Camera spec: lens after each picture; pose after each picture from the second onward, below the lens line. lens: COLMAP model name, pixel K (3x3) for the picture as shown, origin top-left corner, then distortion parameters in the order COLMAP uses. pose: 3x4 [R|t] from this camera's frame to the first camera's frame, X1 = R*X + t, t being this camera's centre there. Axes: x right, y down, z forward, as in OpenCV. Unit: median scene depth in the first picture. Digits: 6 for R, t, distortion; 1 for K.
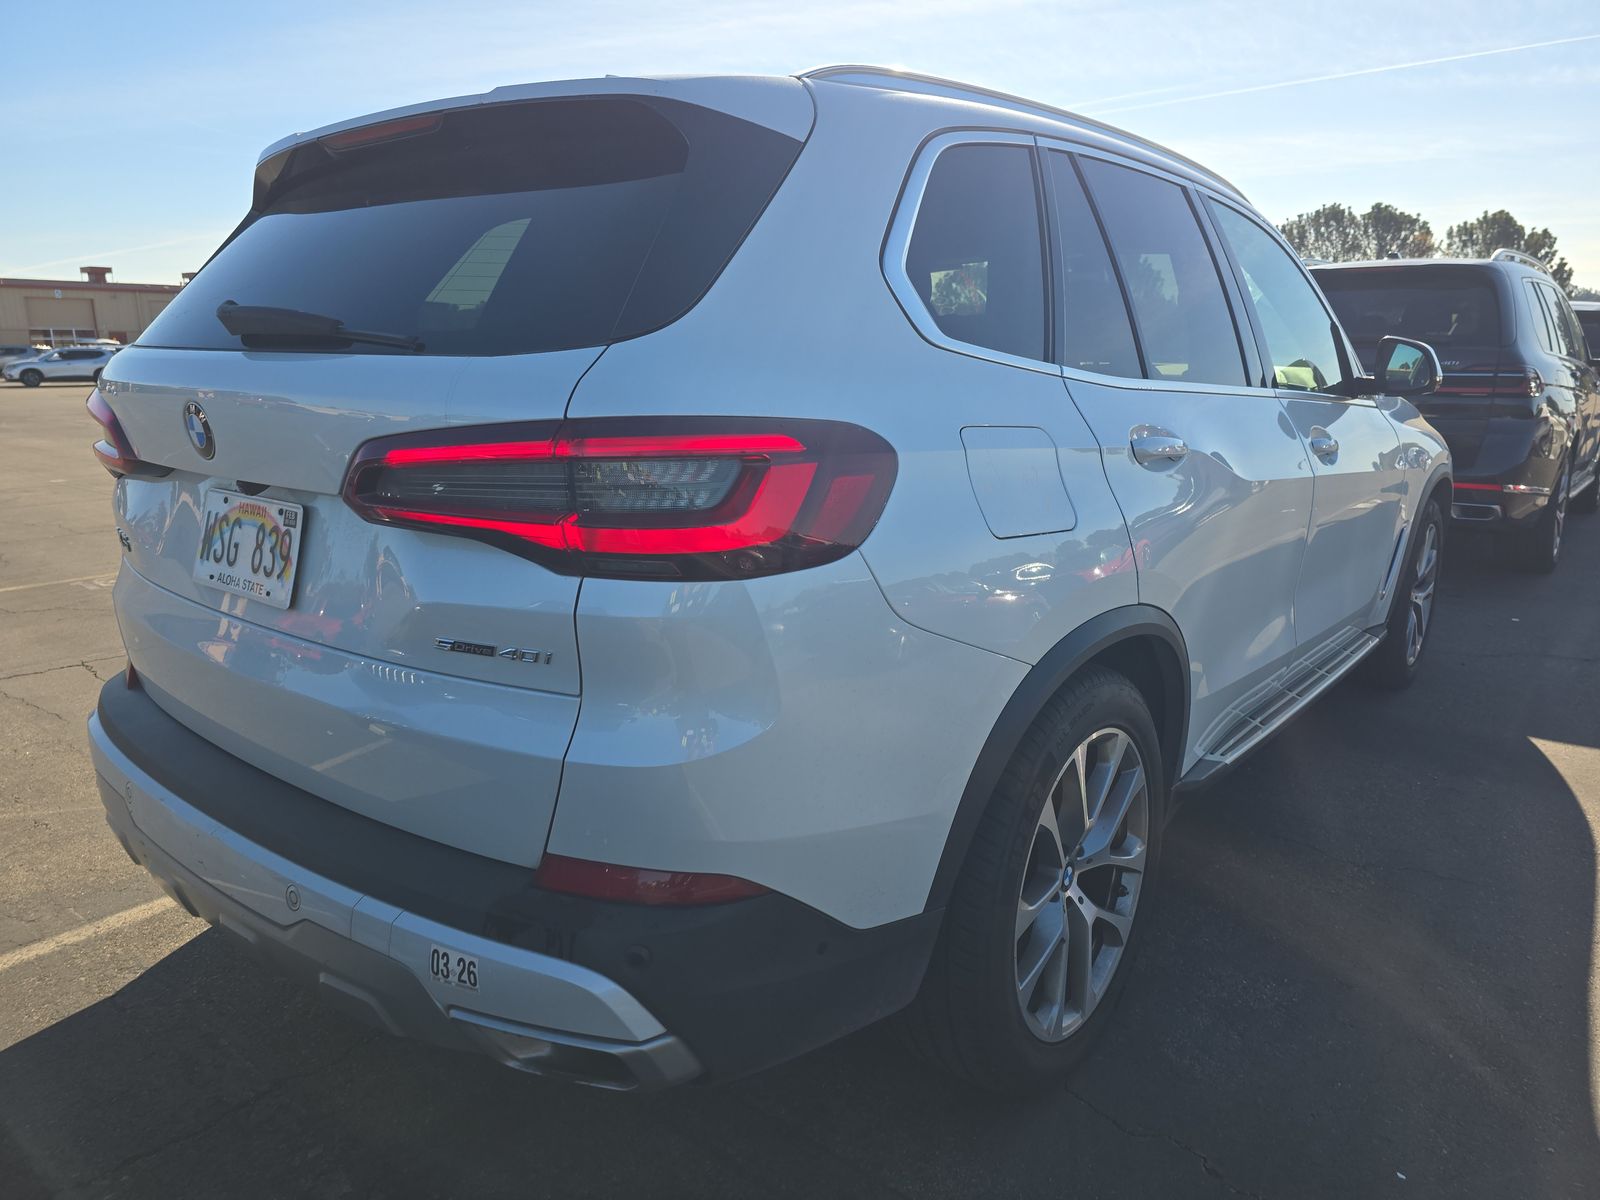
lens RADIAL K [[1094.1, 0, 800.0], [0, 1094.1, 600.0], [0, 0, 1]] dist [0.081063, -0.116228]
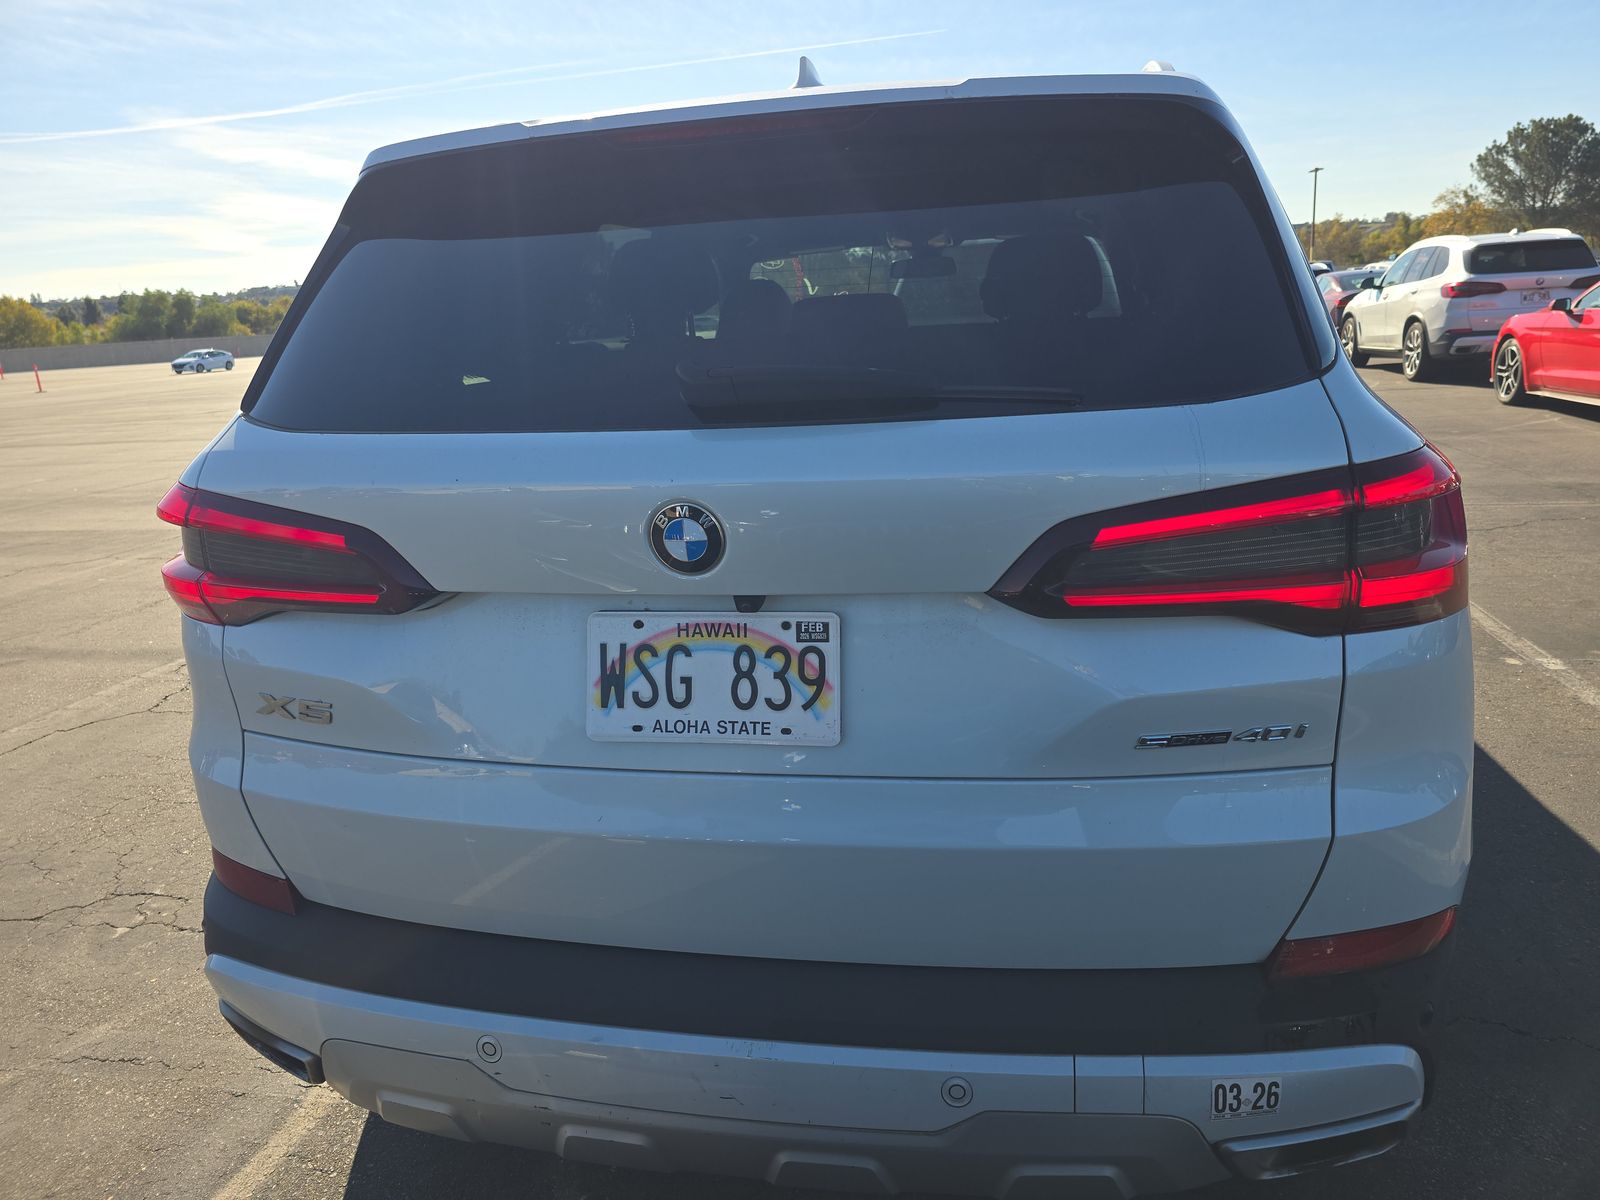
lens RADIAL K [[1073.9, 0, 800.0], [0, 1073.9, 600.0], [0, 0, 1]] dist [0.046858, -0.039826]
pose [[0.879480, -0.176133, 0.442145, -0.811478], [0.162930, 0.984290, 0.068015, -0.150876], [-0.447179, 0.012221, 0.894361, 0.327736]]
